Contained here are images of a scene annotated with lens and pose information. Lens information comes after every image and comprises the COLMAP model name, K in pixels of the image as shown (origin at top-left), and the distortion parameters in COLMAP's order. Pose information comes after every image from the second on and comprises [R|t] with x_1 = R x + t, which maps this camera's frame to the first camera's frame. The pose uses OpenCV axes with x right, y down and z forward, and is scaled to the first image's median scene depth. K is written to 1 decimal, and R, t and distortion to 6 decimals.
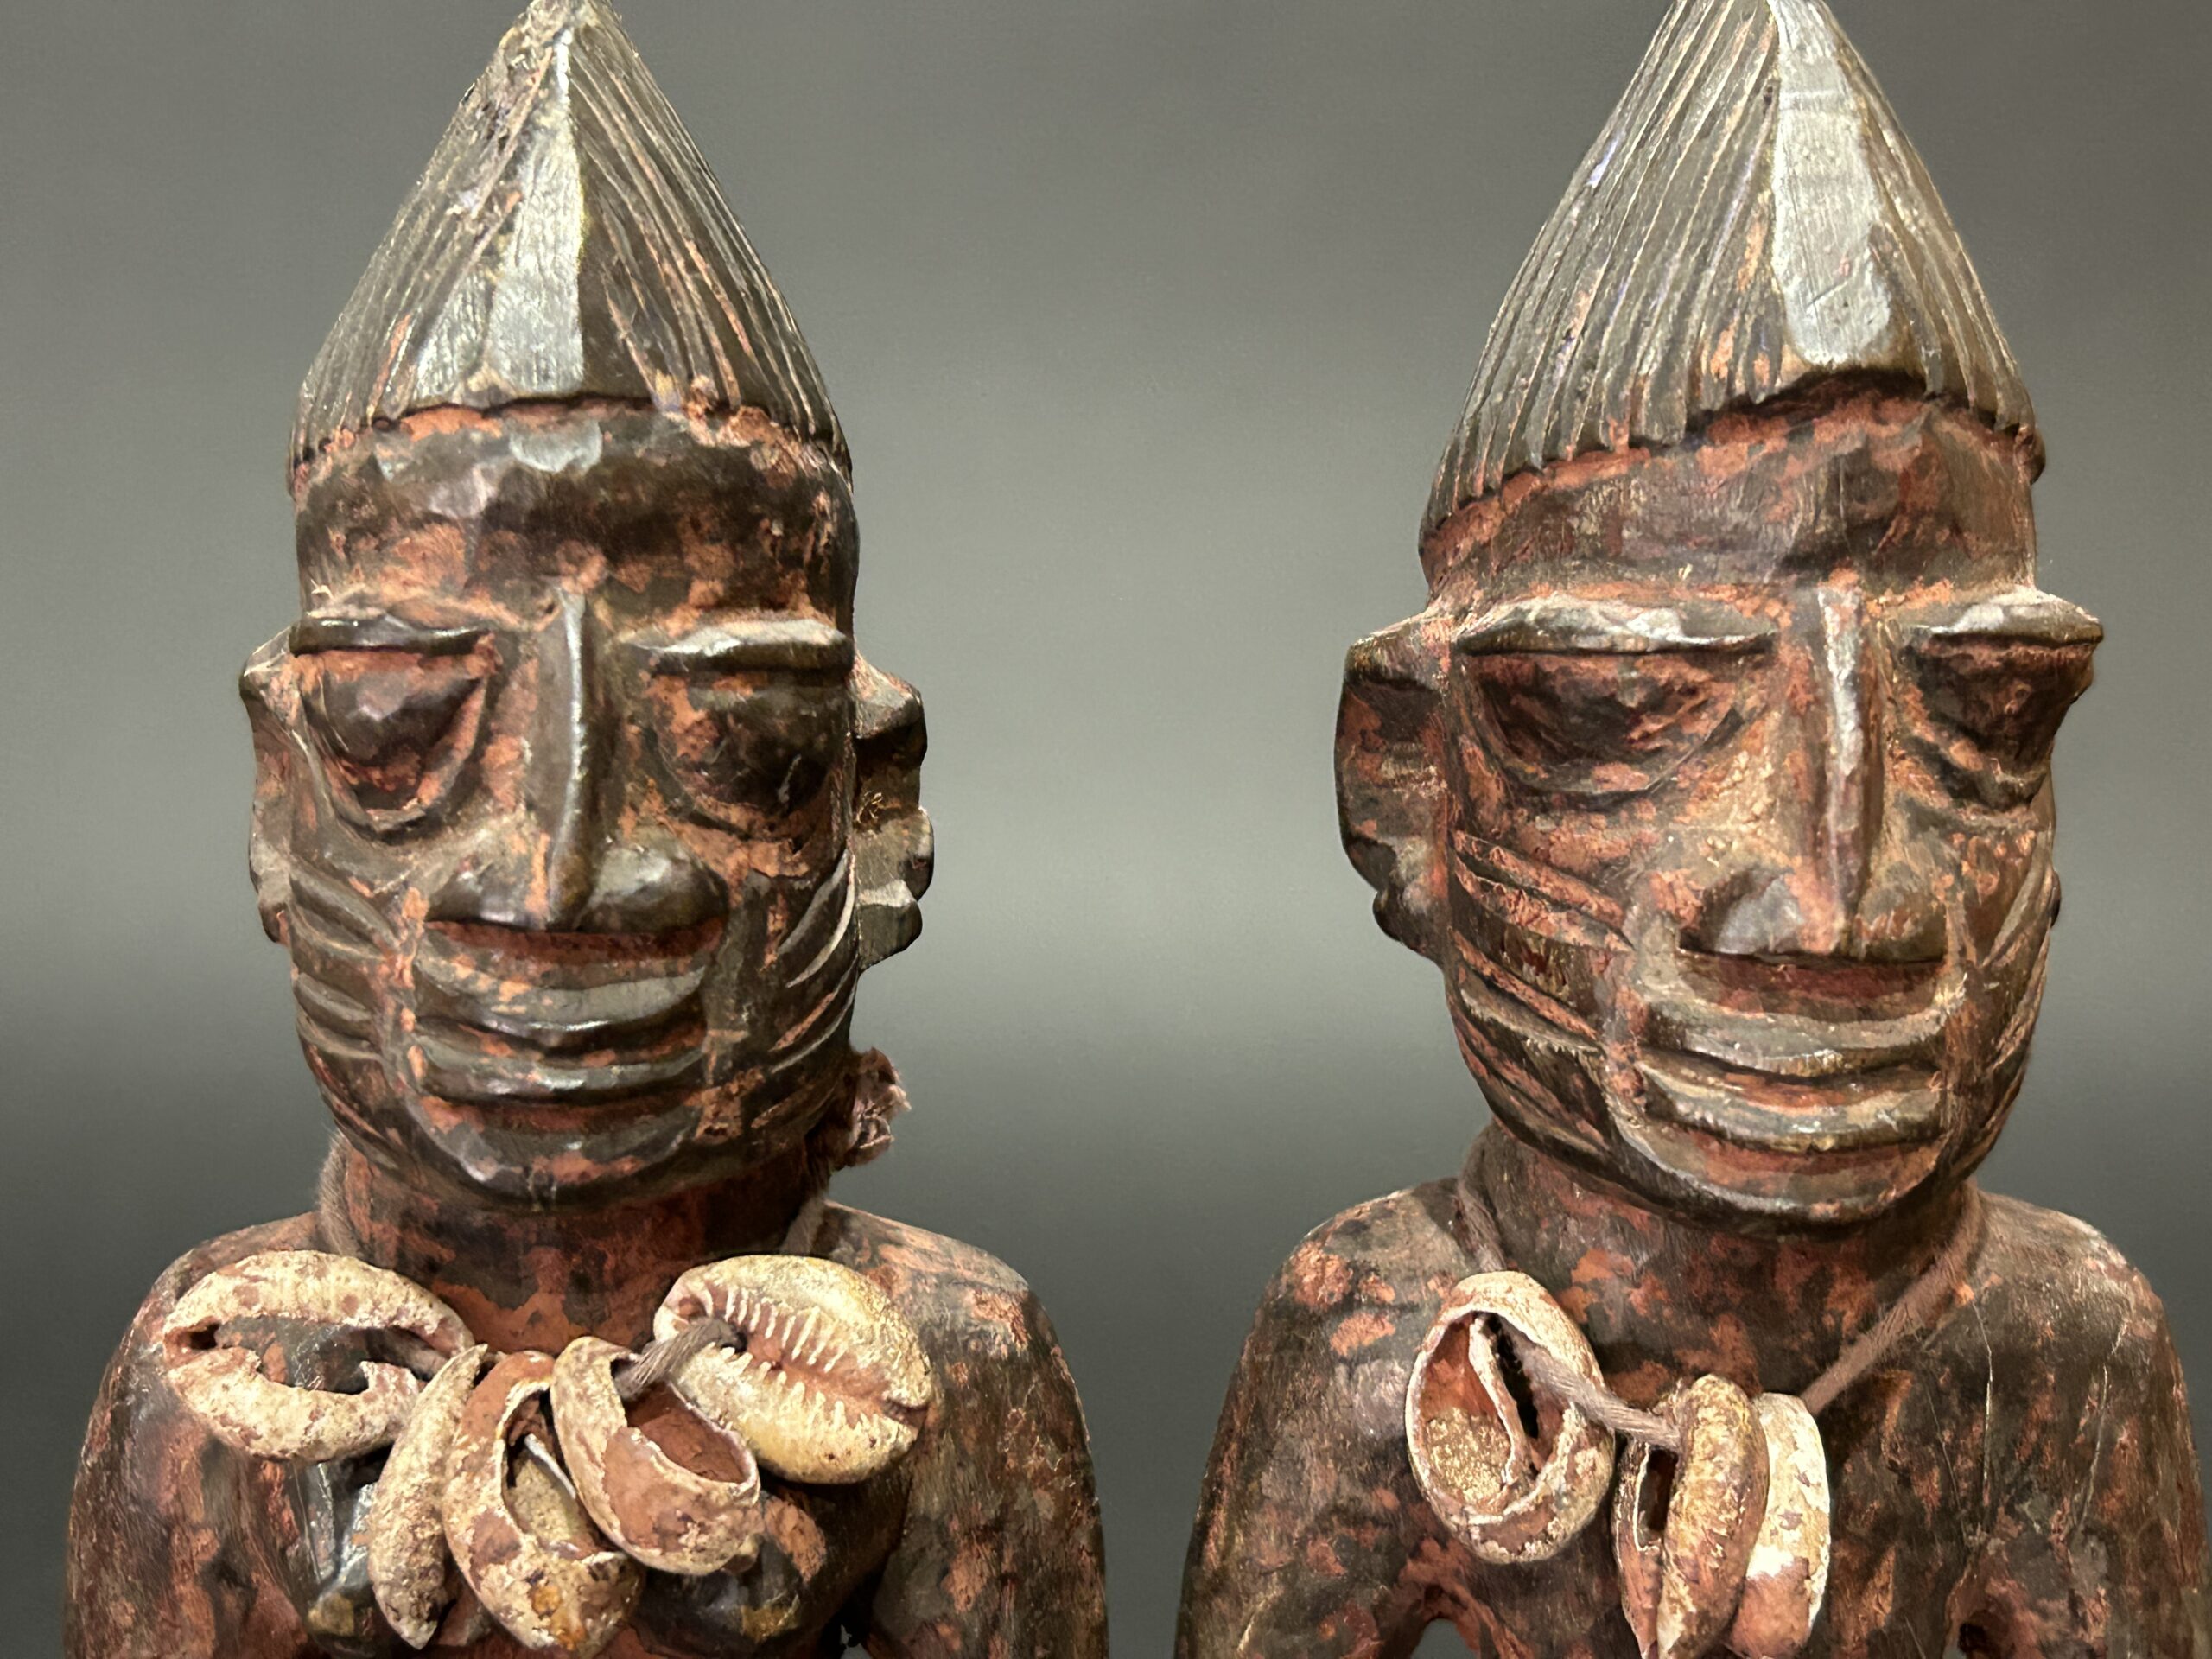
lens RADIAL K [[3223.7, 0, 1132.5], [0, 3223.7, 842.3], [0, 0, 1]] dist [0.202976, -0.833059]
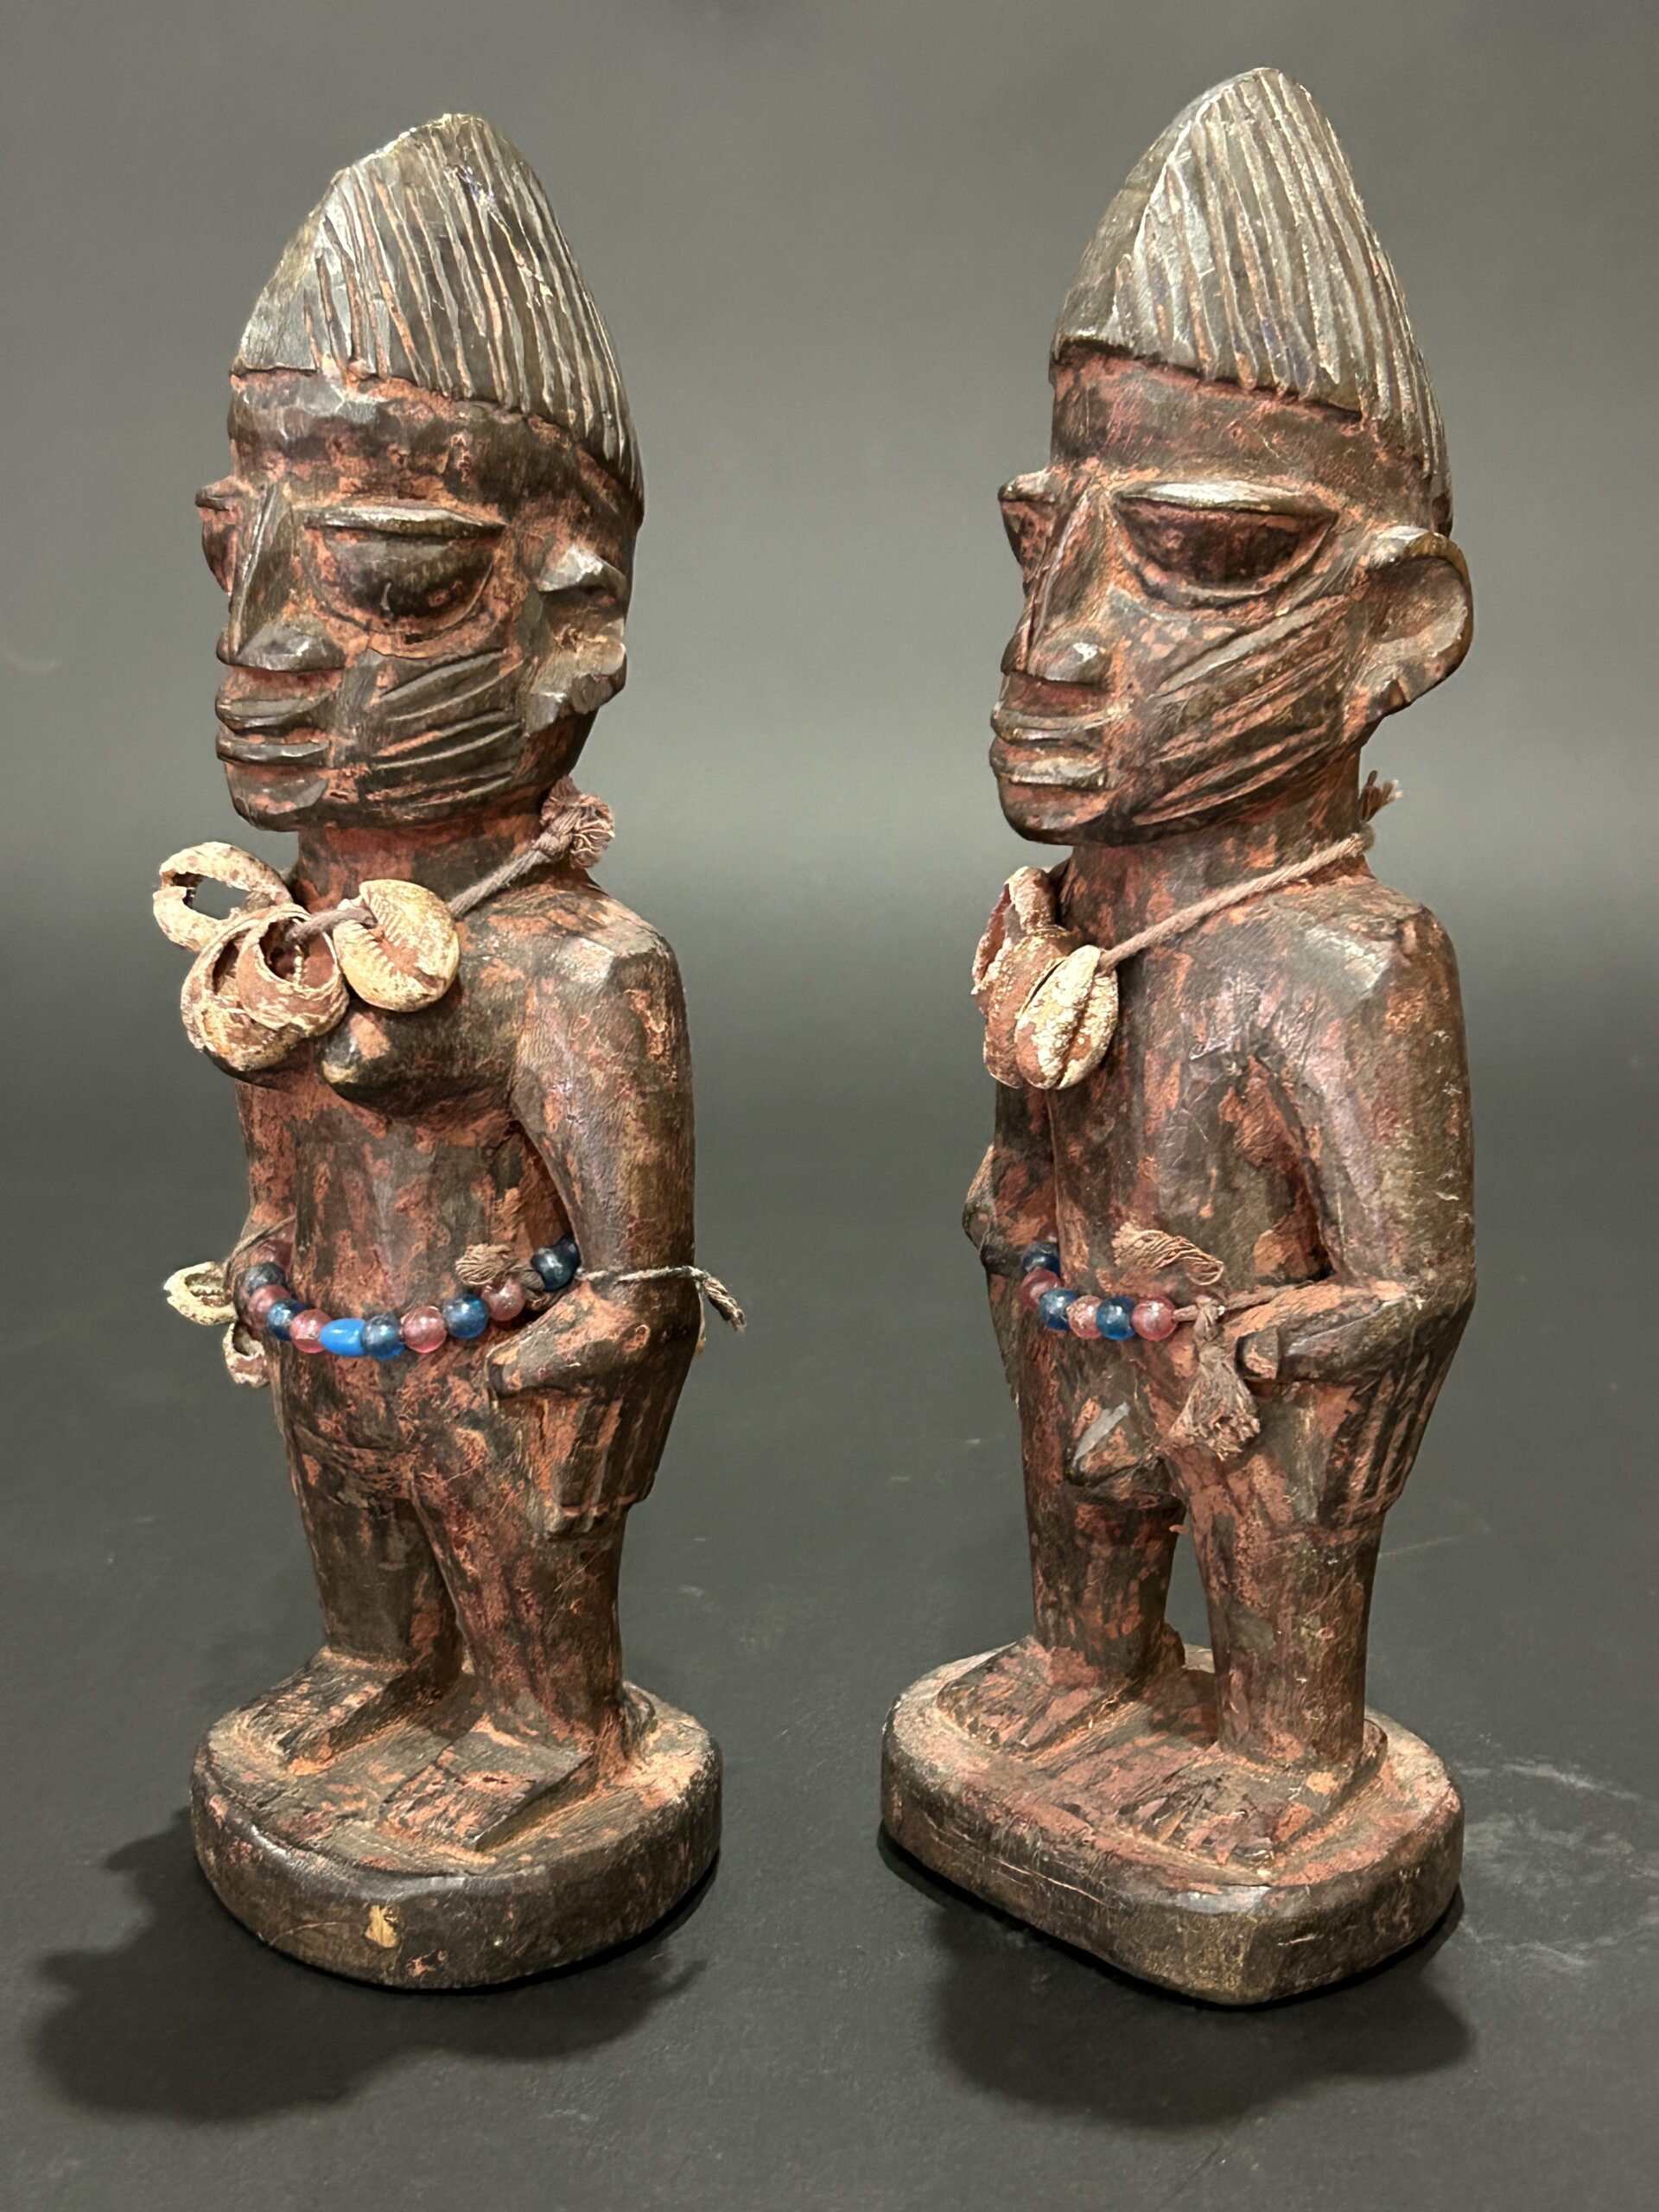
lens RADIAL K [[3216.7, 0, 805.9], [0, 3216.7, 1133.3], [0, 0, 1]] dist [0.233982, -1.102606]
pose [[0.719381, 0.169660, -0.673577, 1.248049], [-0.120473, 0.985491, 0.119560, 0.028240], [0.684088, -0.004861, 0.729383, -0.113995]]
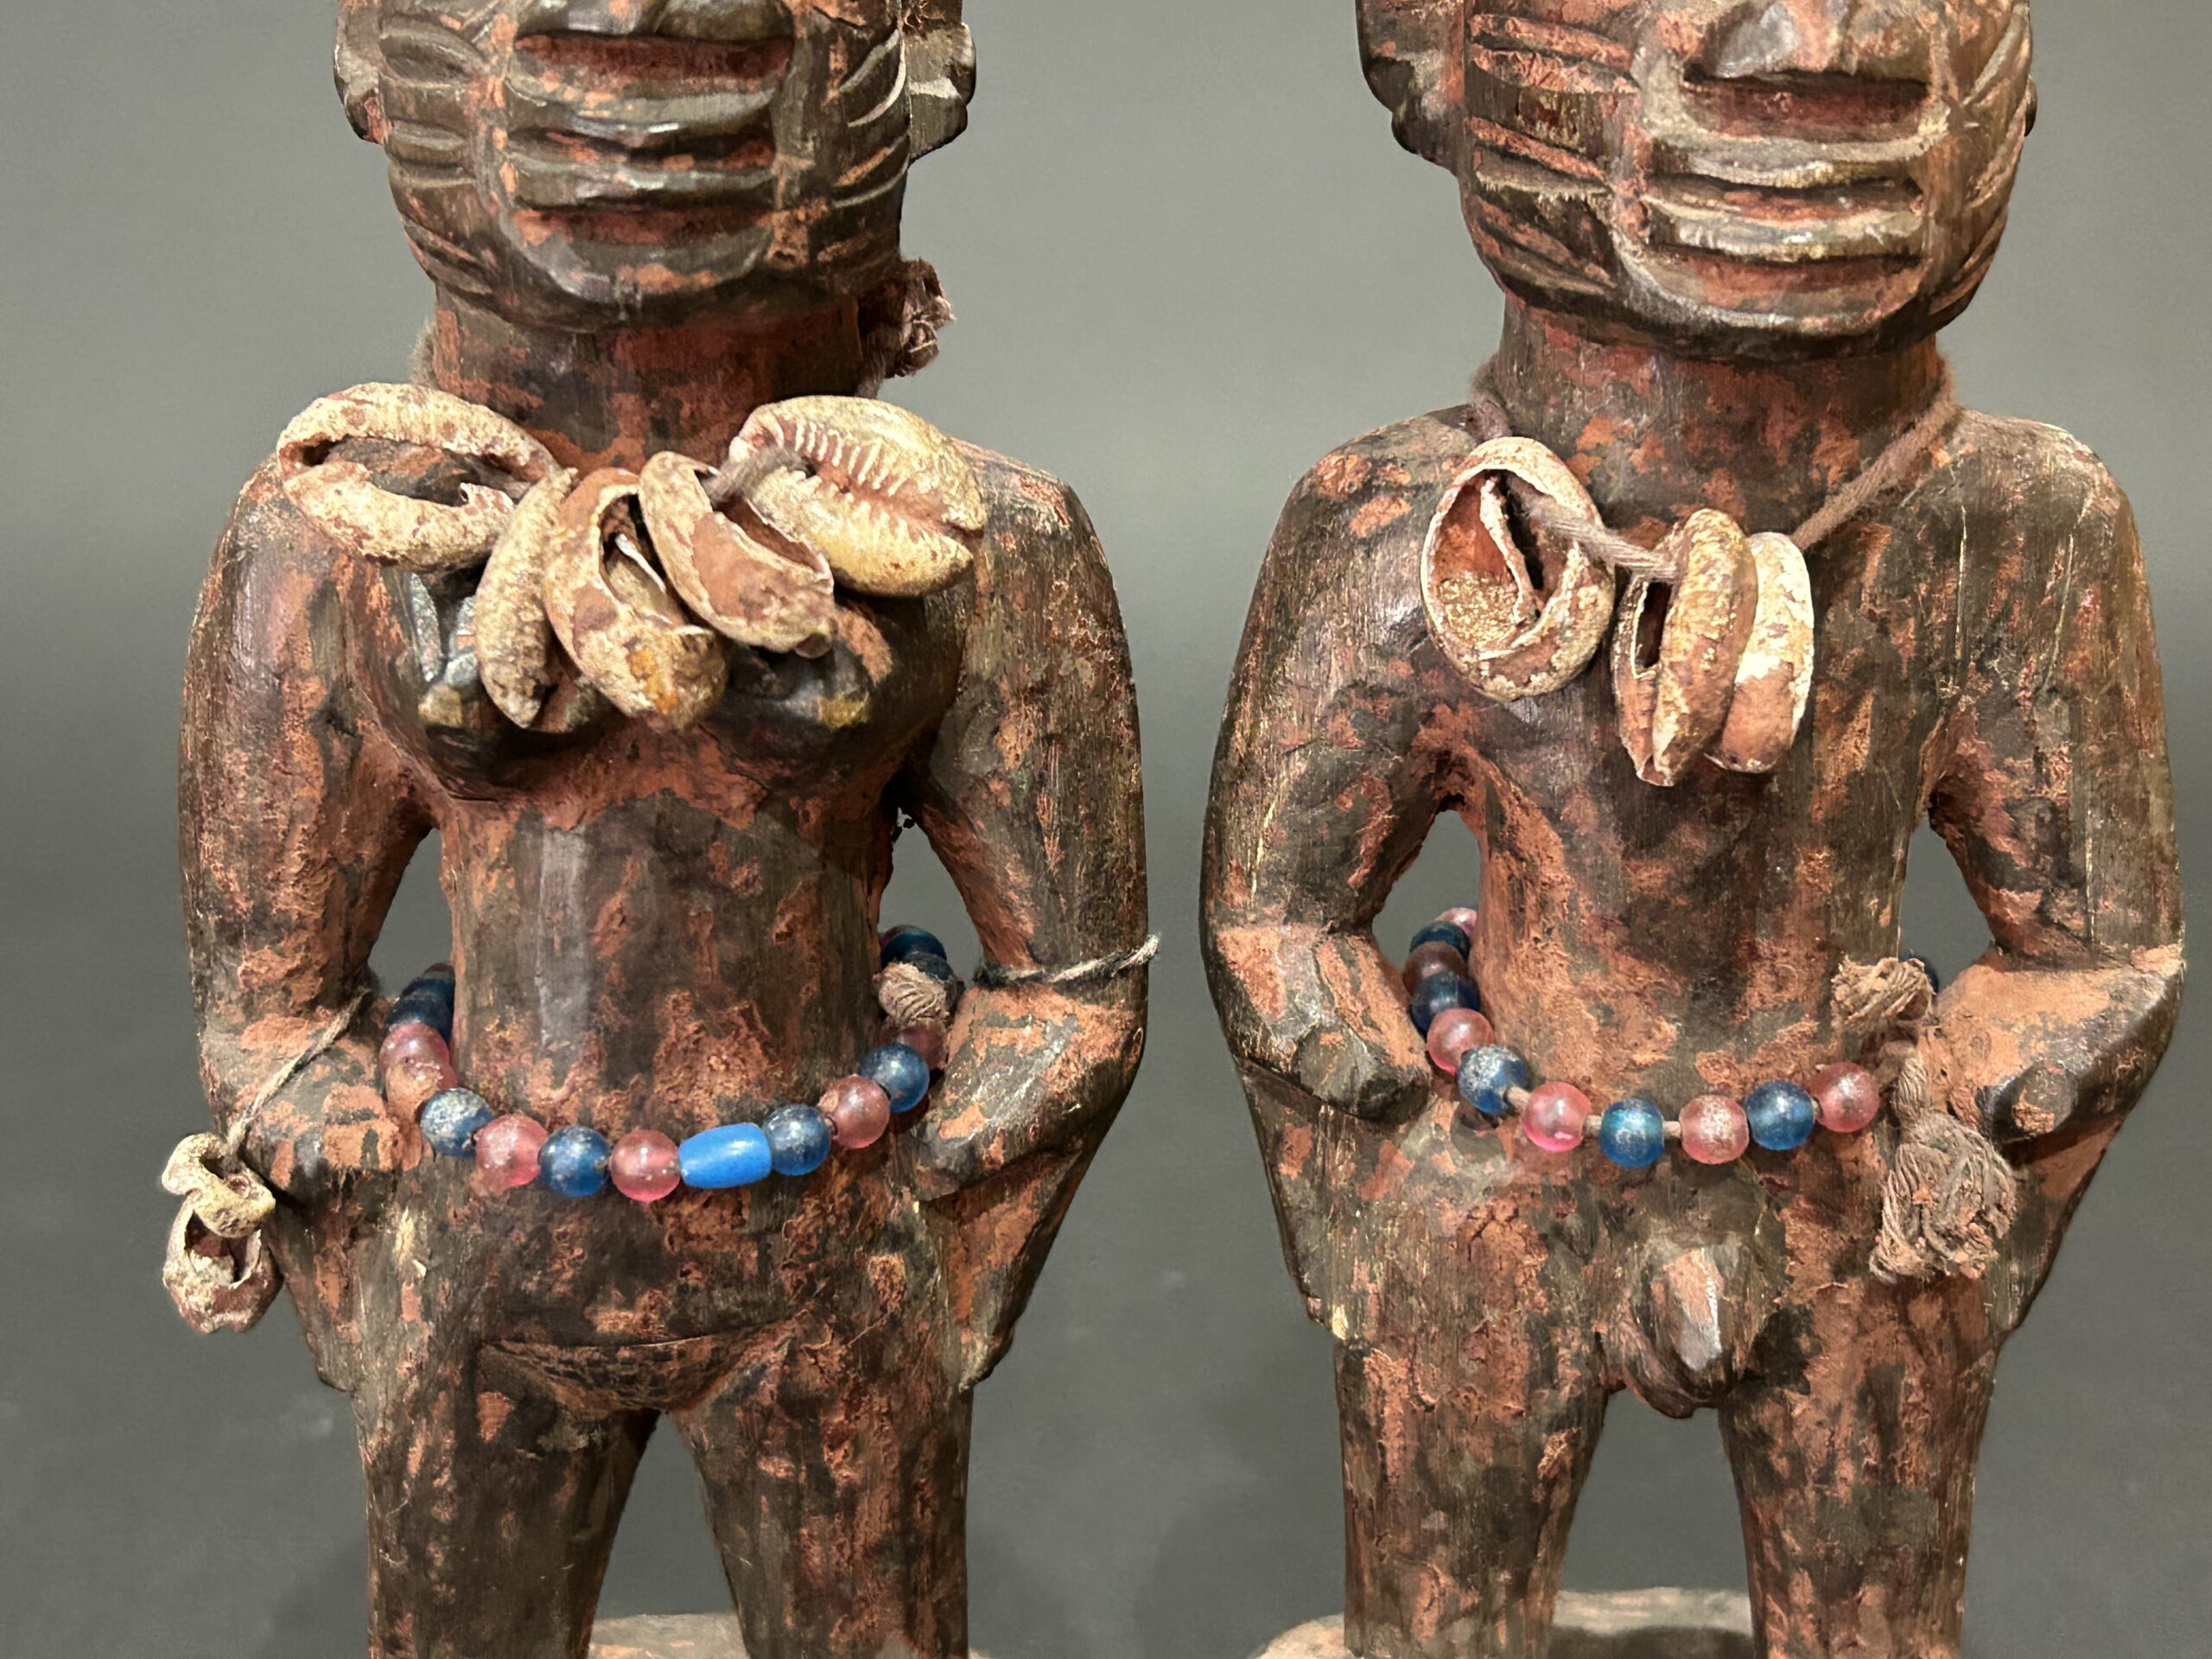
lens RADIAL K [[3216.7, 0, 1113.6], [0, 3216.7, 843.0], [0, 0, 1]] dist [0.233982, -1.102606]
pose [[0.999986, -0.005238, 0.001162, -0.021396], [0.005153, 0.997926, 0.064169, 0.210320], [-0.001495, -0.064162, 0.997938, -0.085540]]
